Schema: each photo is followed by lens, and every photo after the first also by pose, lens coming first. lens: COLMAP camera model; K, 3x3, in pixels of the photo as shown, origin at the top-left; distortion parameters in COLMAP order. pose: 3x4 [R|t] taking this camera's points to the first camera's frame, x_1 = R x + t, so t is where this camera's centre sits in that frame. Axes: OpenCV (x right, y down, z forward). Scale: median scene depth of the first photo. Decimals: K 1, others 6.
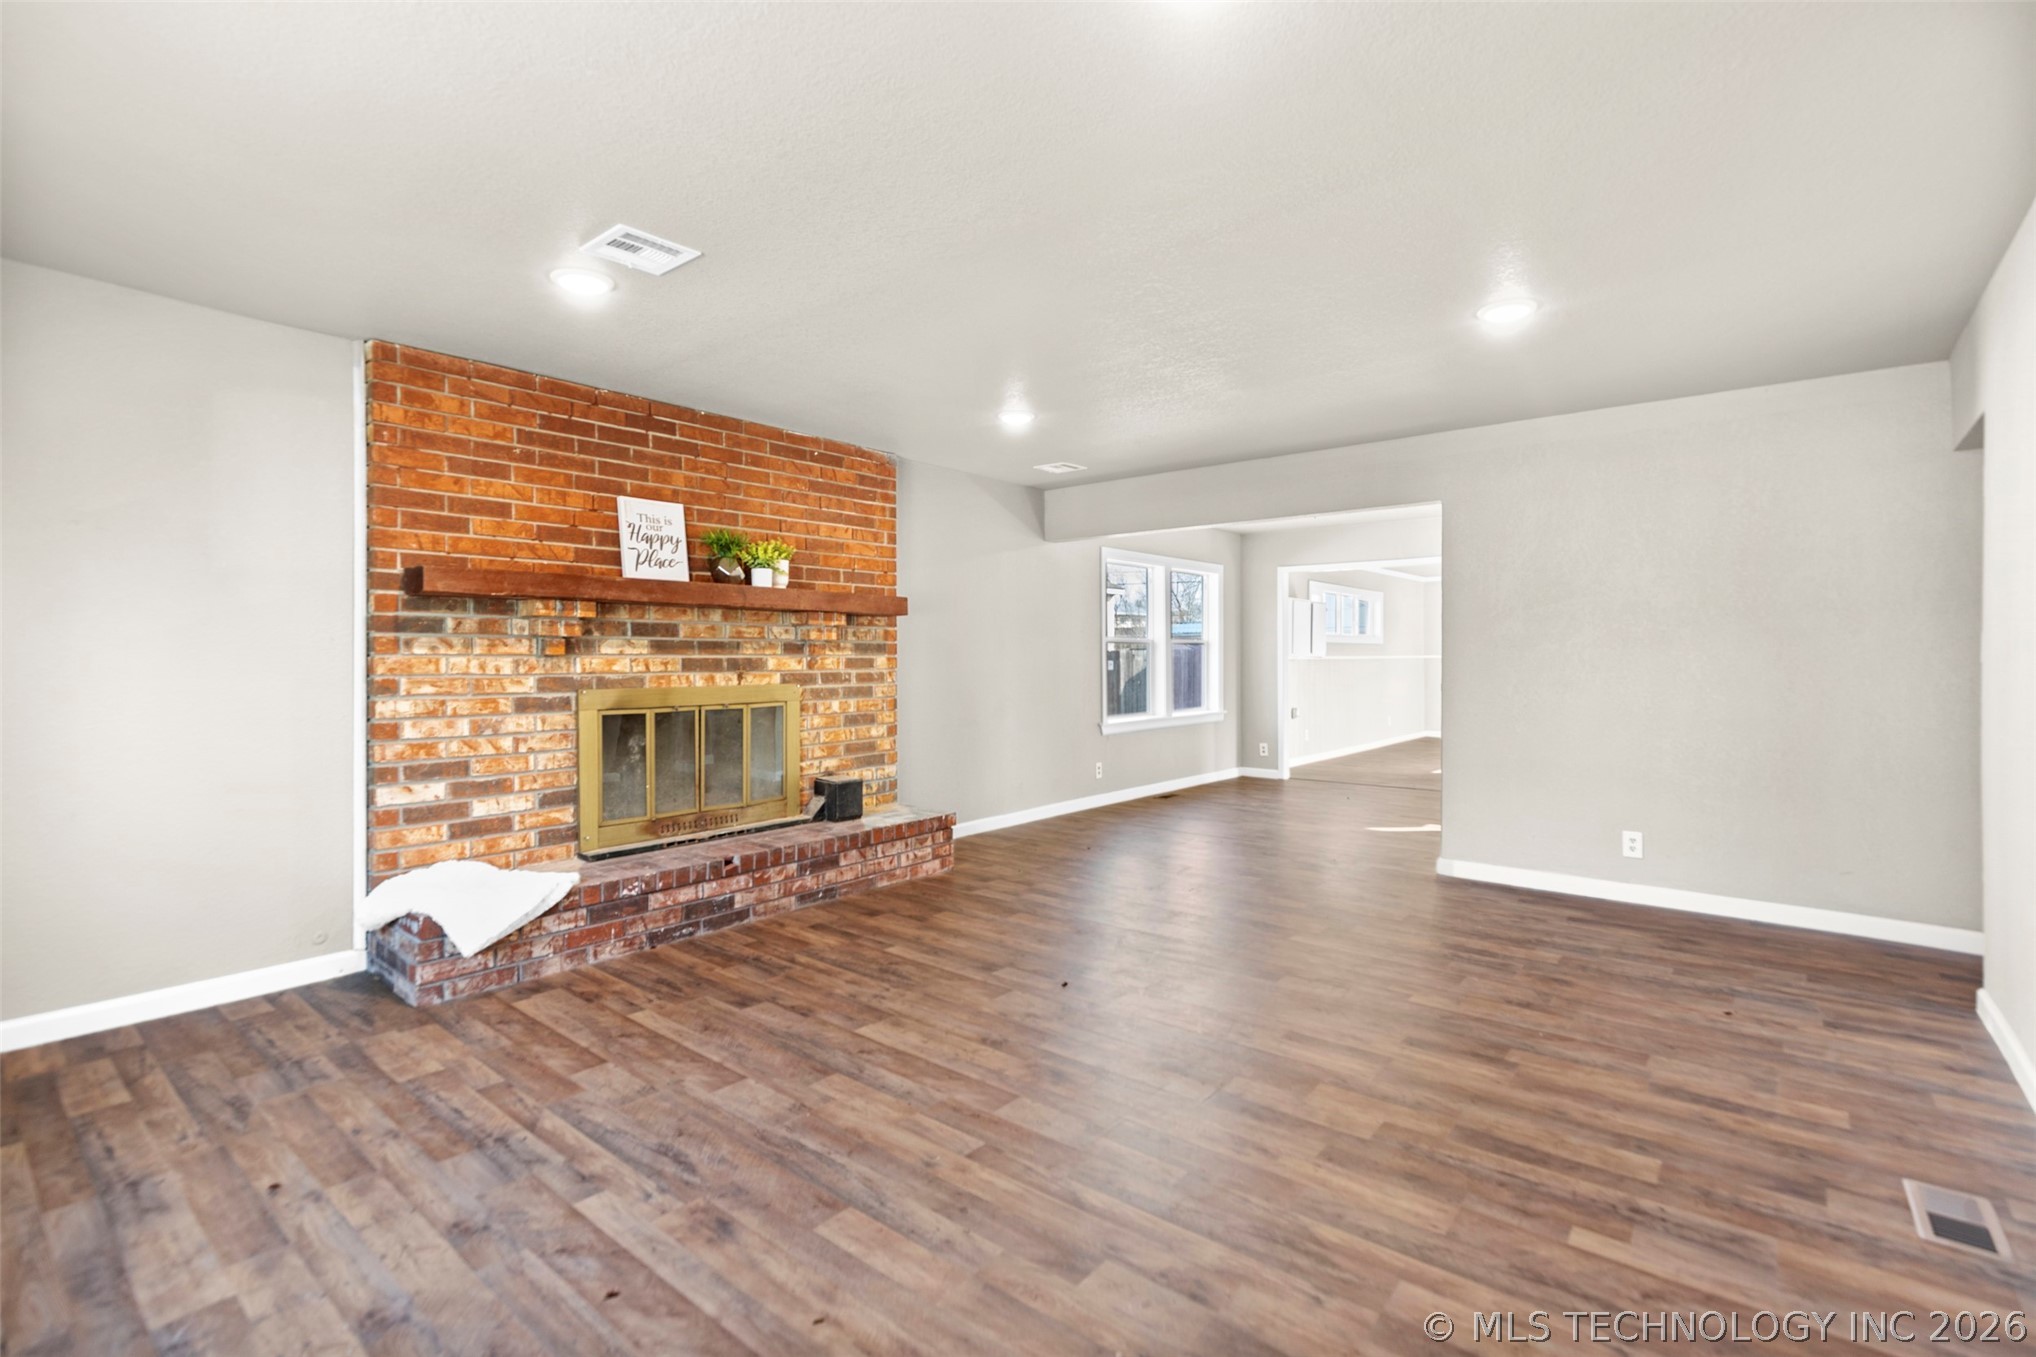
lens RADIAL K [[926.1, 0, 1012.1], [0, 926.1, 654.5], [0, 0, 1]] dist [0.011638, -0.000633]
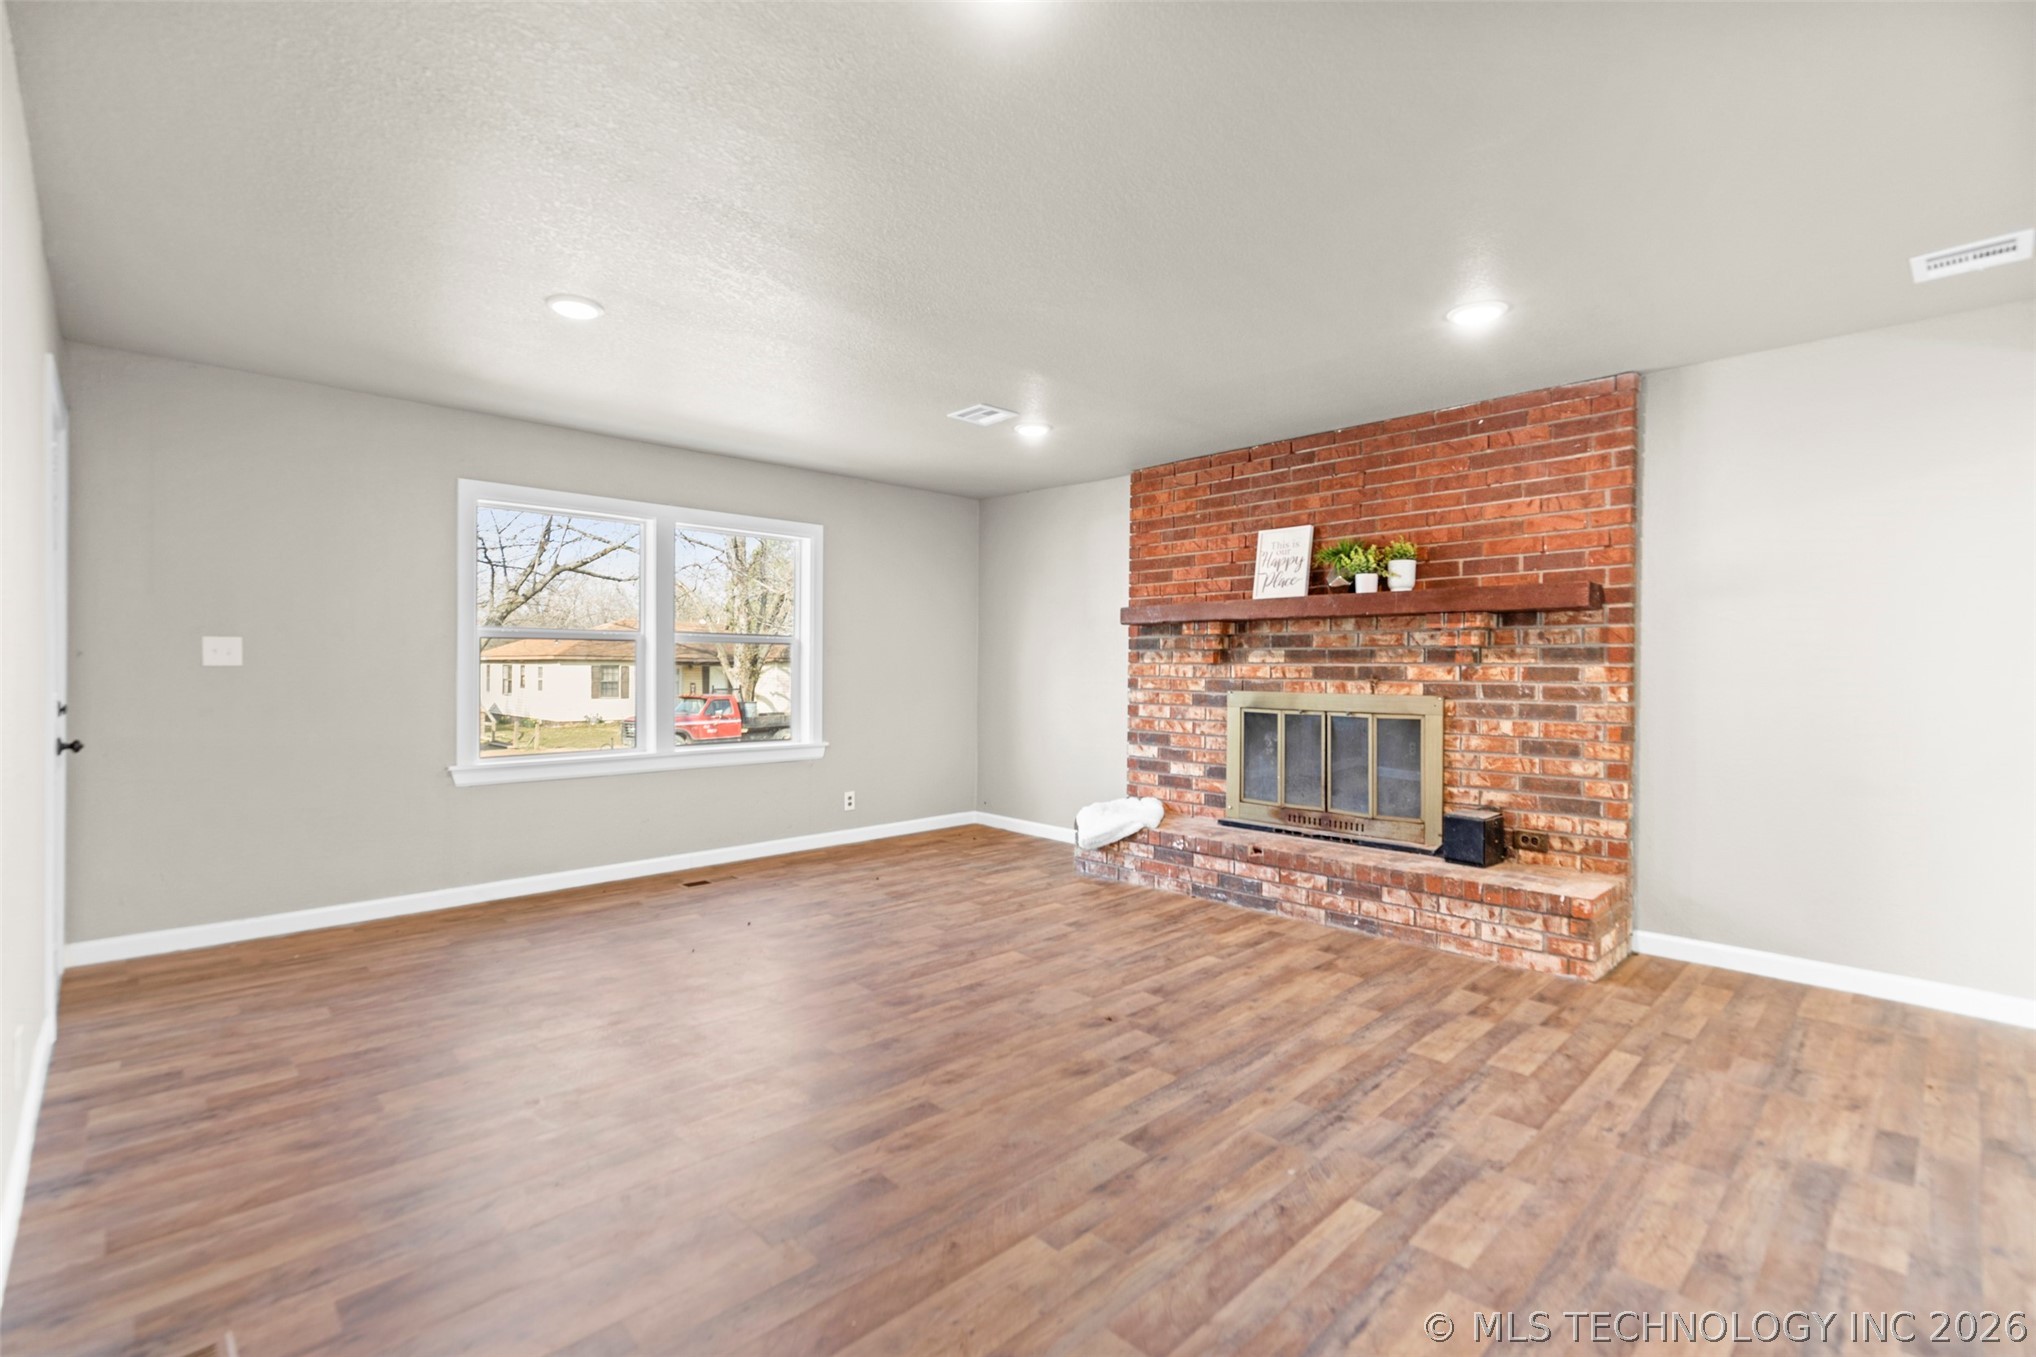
lens RADIAL K [[926.1, 0, 1012.1], [0, 926.1, 654.5], [0, 0, 1]] dist [0.011638, -0.000633]
pose [[-0.114651, -0.005803, -0.993389, 0.783633], [0.004030, 0.999972, -0.006307, -0.004530], [0.993398, -0.004726, -0.114624, 0.793498]]
